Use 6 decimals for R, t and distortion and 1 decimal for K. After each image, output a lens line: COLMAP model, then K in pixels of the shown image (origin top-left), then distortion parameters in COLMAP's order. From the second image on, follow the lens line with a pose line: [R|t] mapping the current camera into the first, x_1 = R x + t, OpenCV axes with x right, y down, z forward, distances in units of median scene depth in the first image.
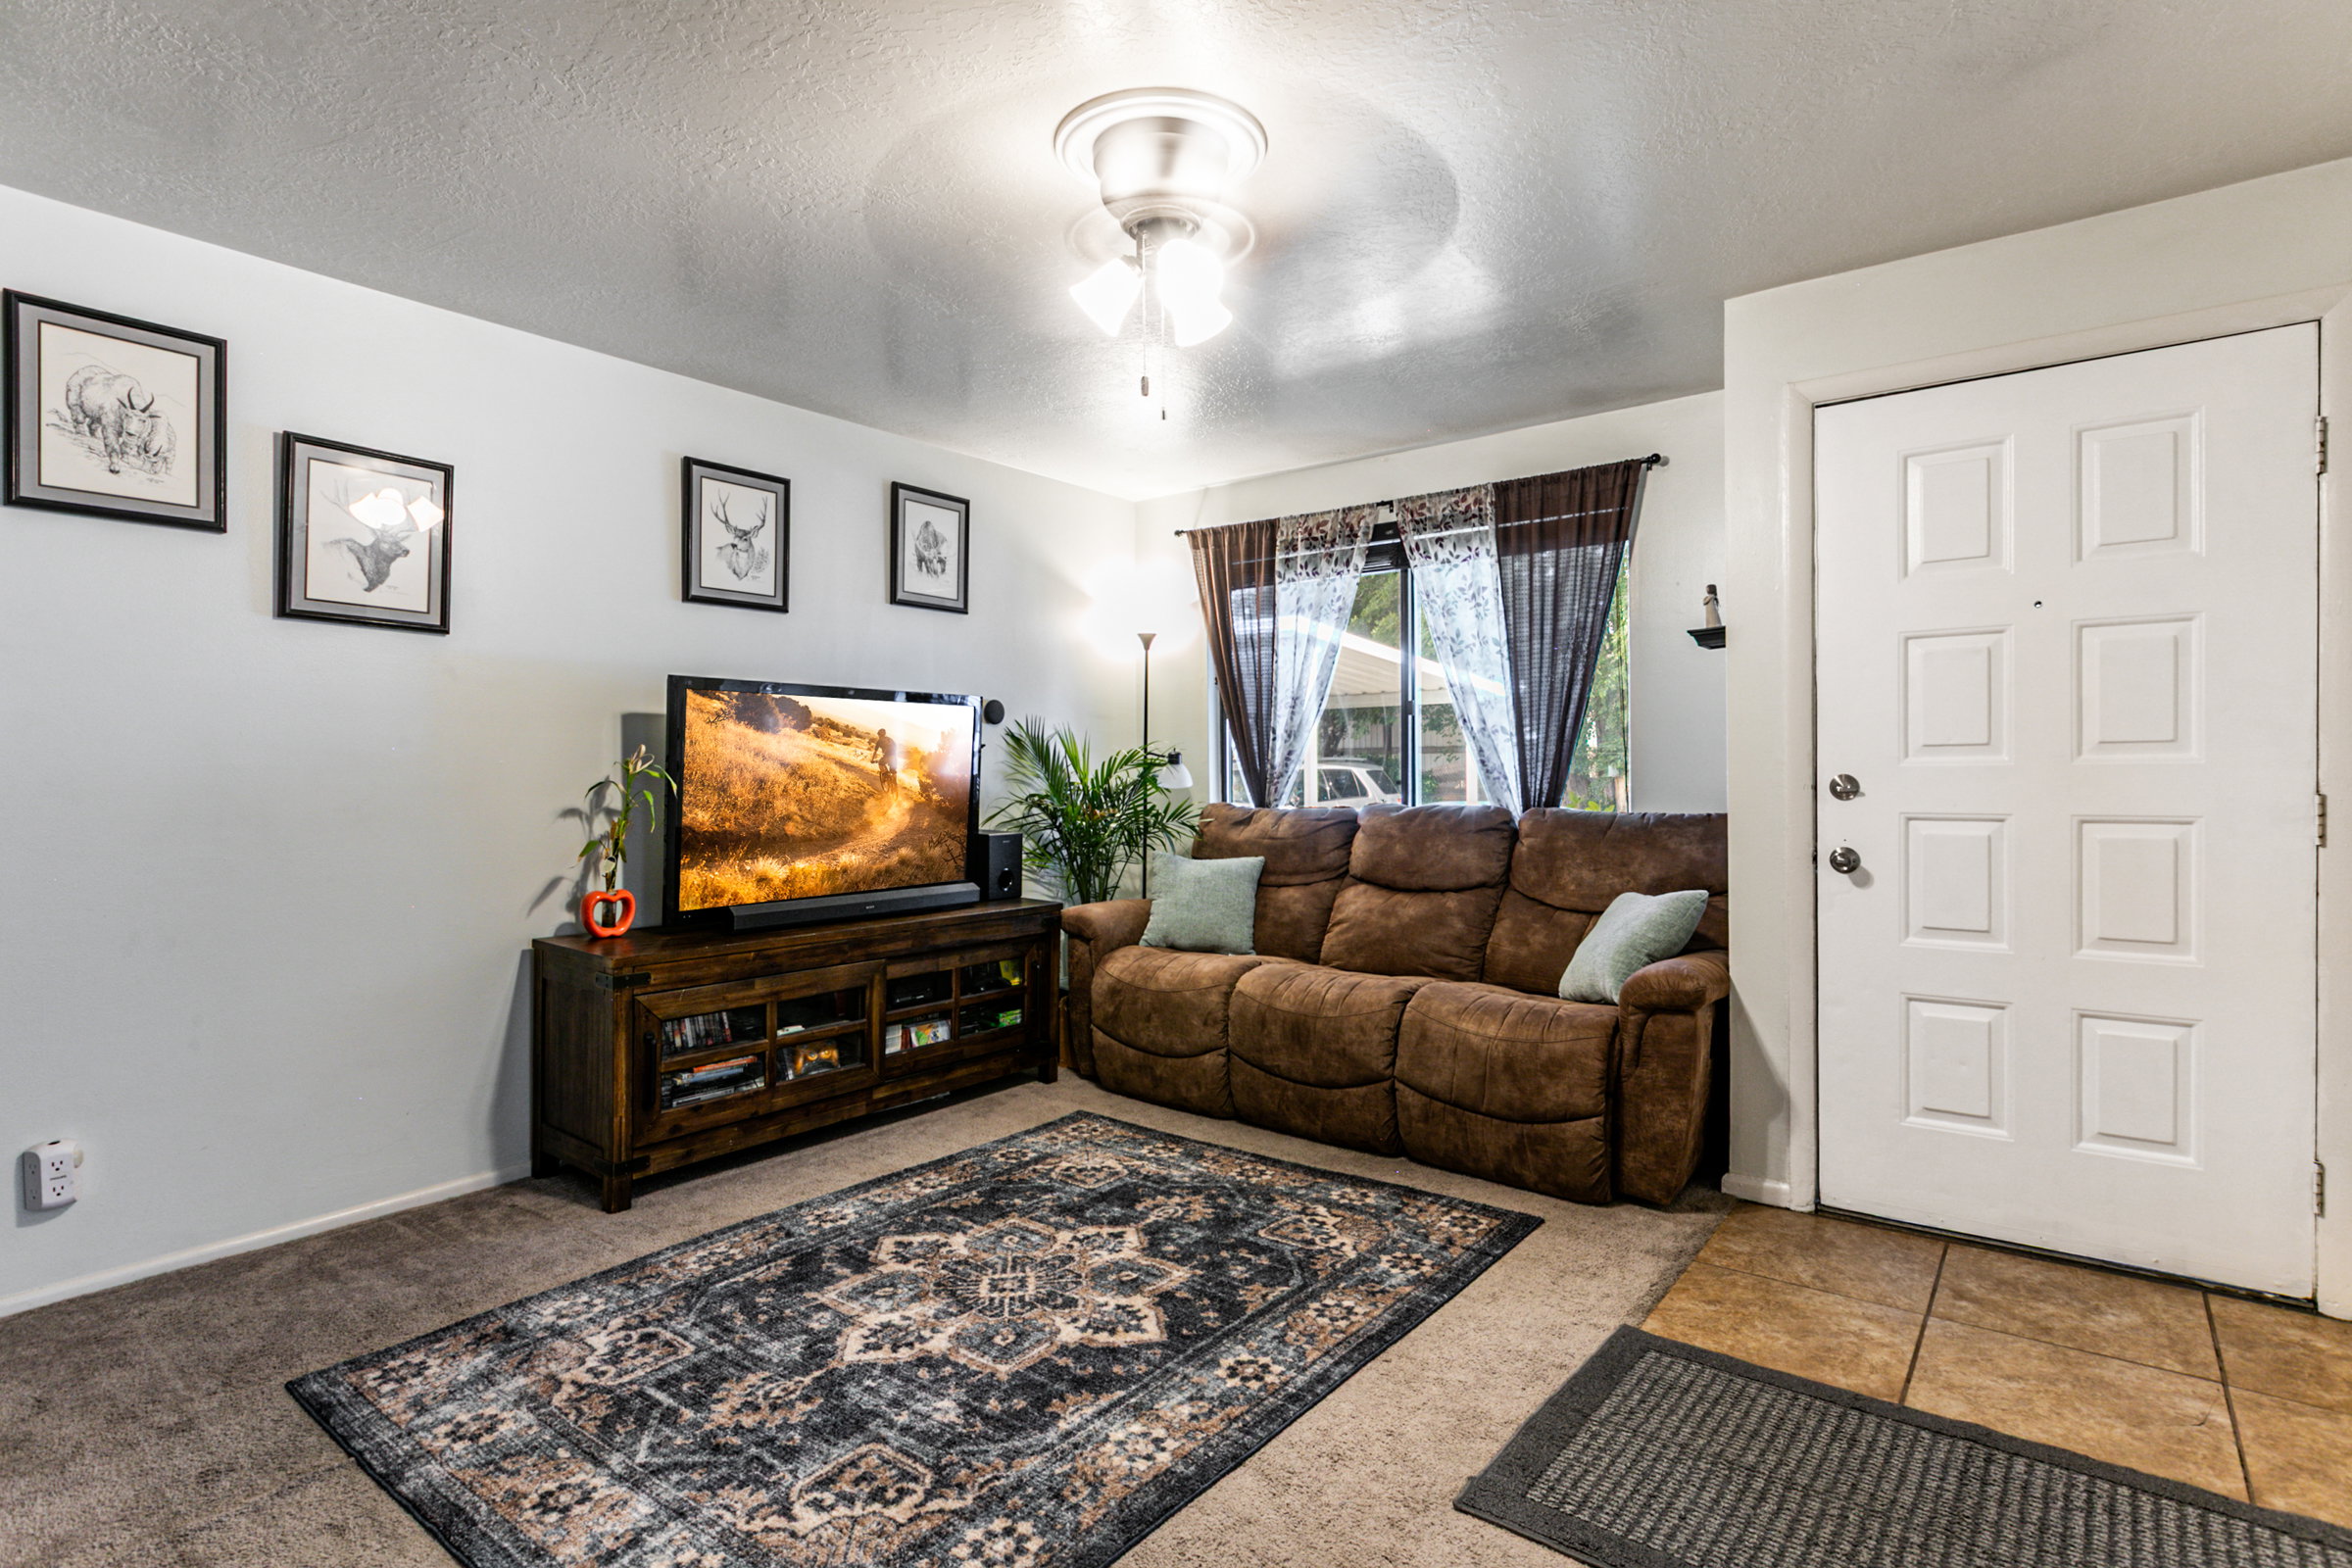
lens RADIAL K [[1186.5, 0, 1157.0], [0, 1186.5, 775.6], [0, 0, 1]] dist [-0.002352, -0.000289]
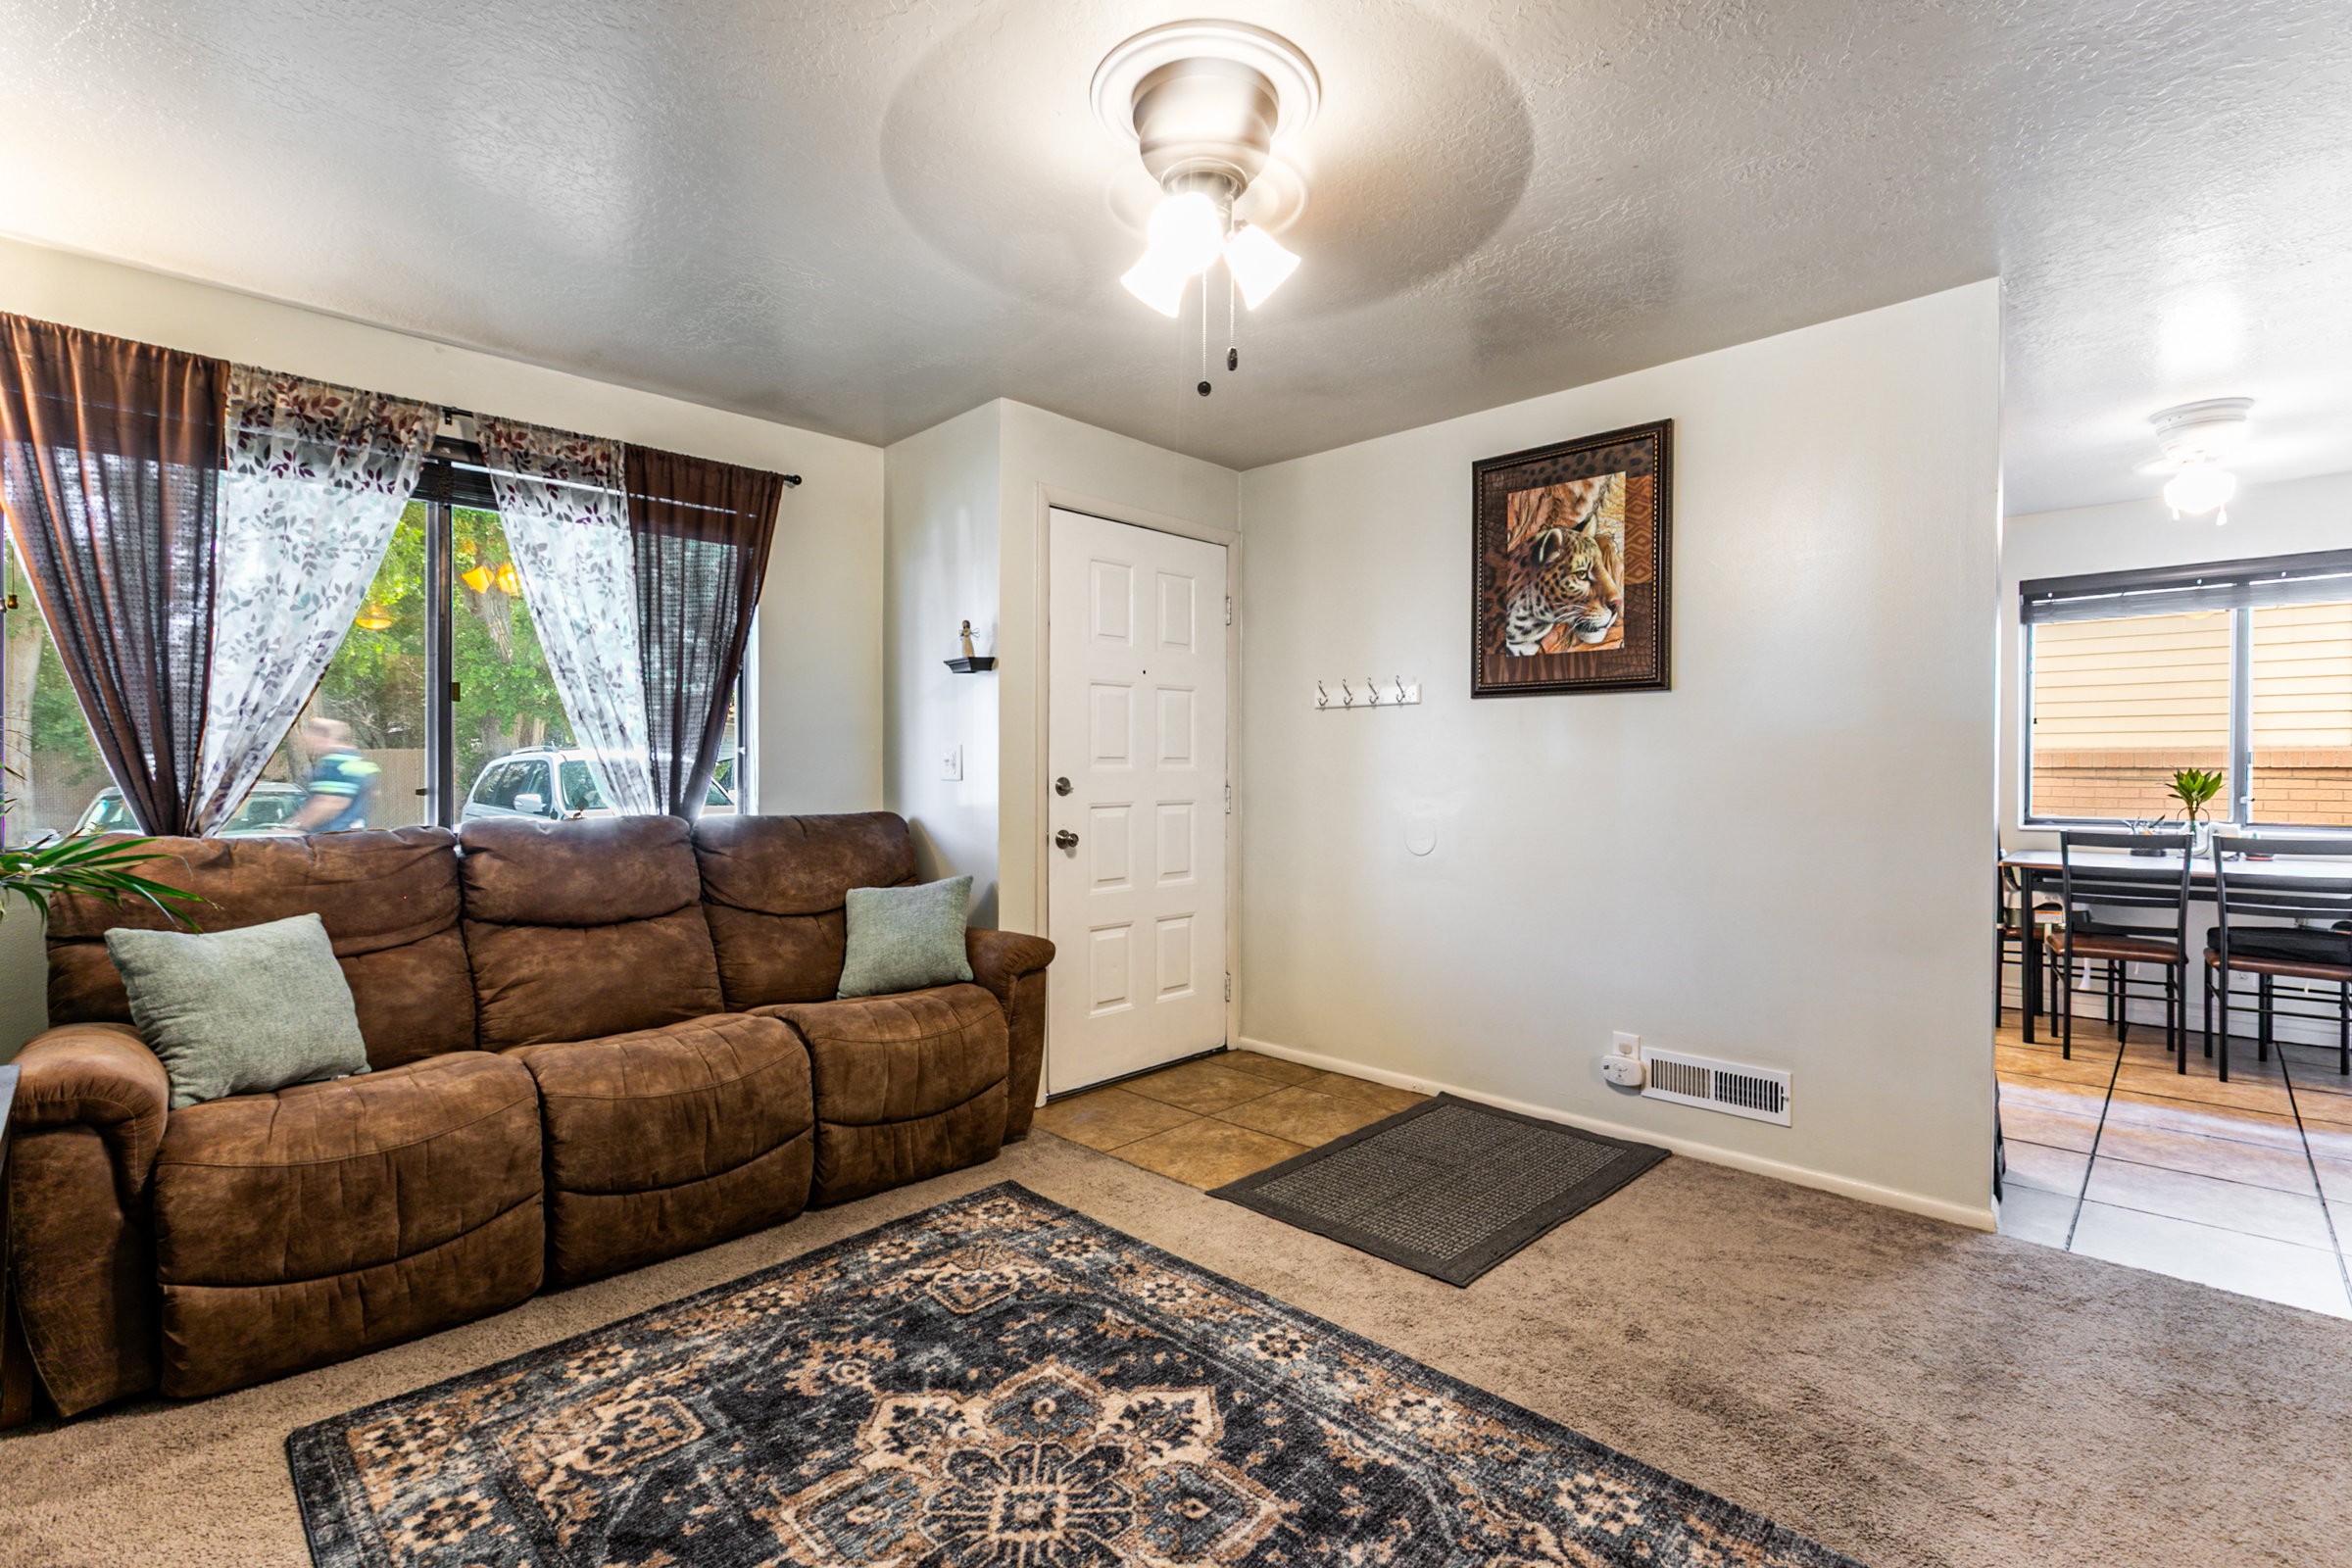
lens RADIAL K [[1070.7, 0, 1193.4], [0, 1070.7, 770.0], [0, 0, 1]] dist [0.005554, -0.000340]
pose [[0.082263, 0.004831, 0.996599, -0.626939], [0.006145, 0.999967, -0.005355, -0.001826], [-0.996592, 0.006565, 0.082230, 0.711400]]
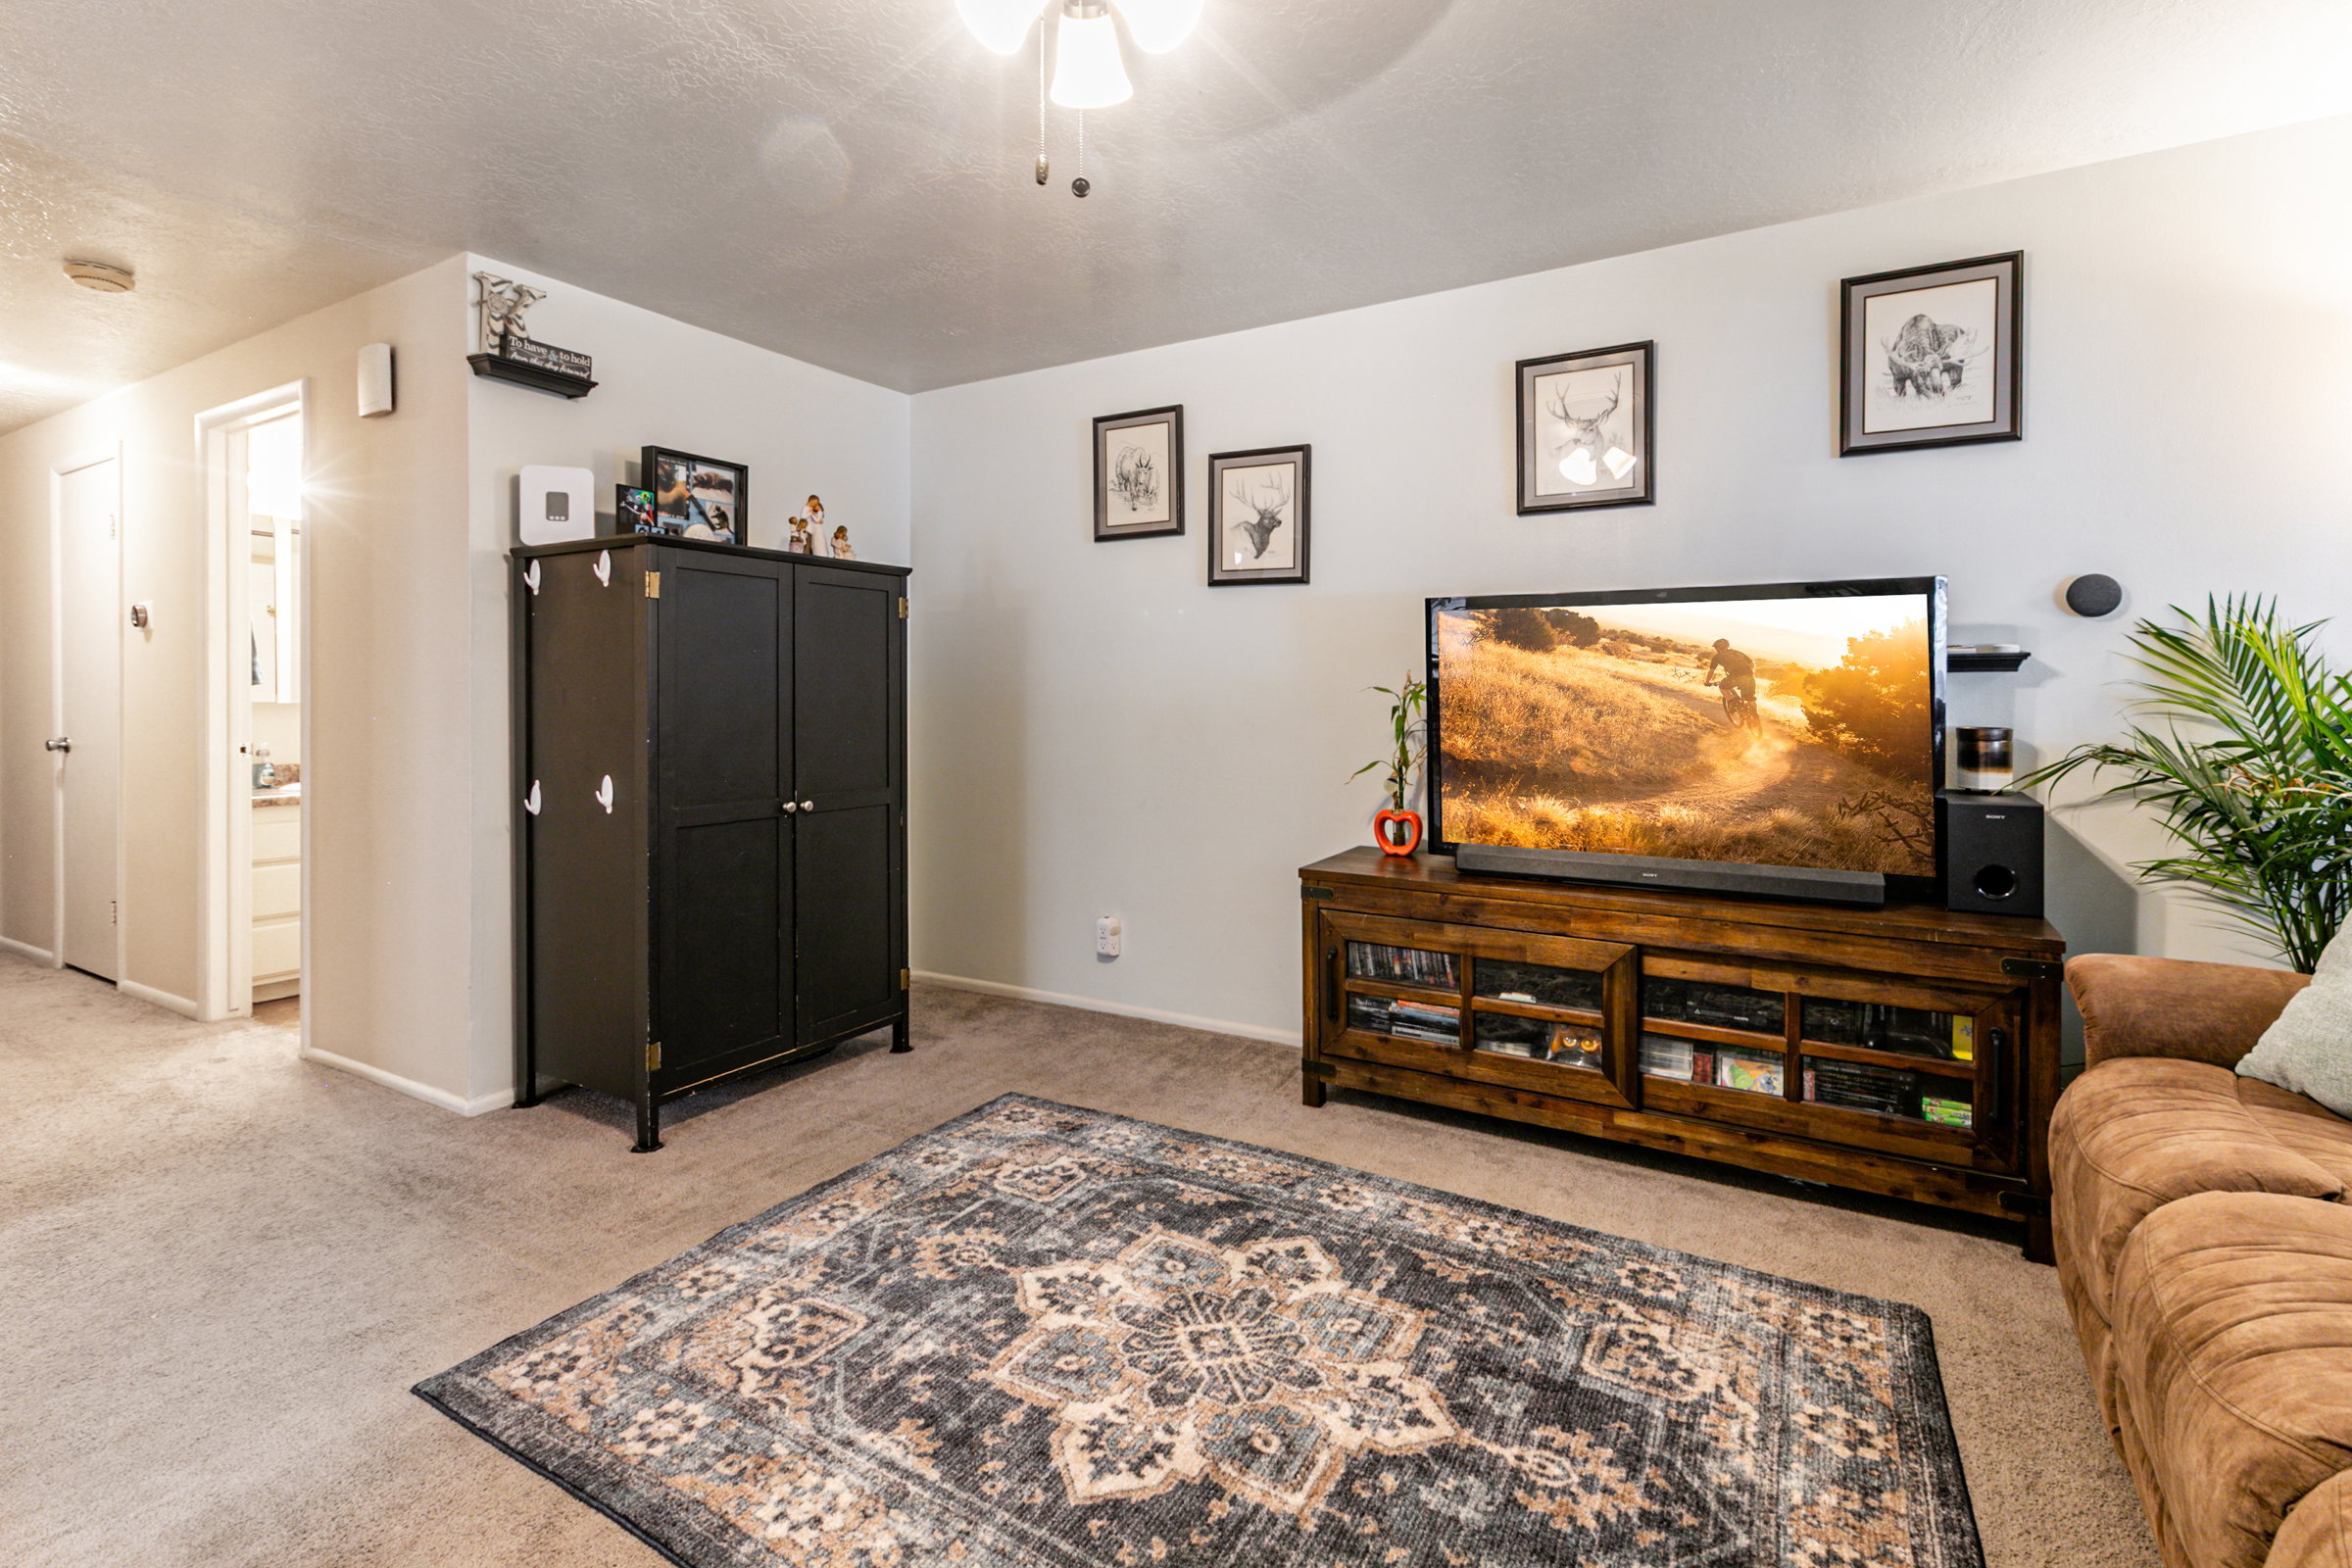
lens RADIAL K [[1070.7, 0, 1166.1], [0, 1070.7, 706.3], [0, 0, 1]] dist [0.005554, -0.000340]
pose [[0.129322, 0.009177, -0.991560, 0.483376], [-0.007035, 0.999940, 0.008337, -0.001716], [0.991578, 0.005897, 0.129379, 0.731526]]
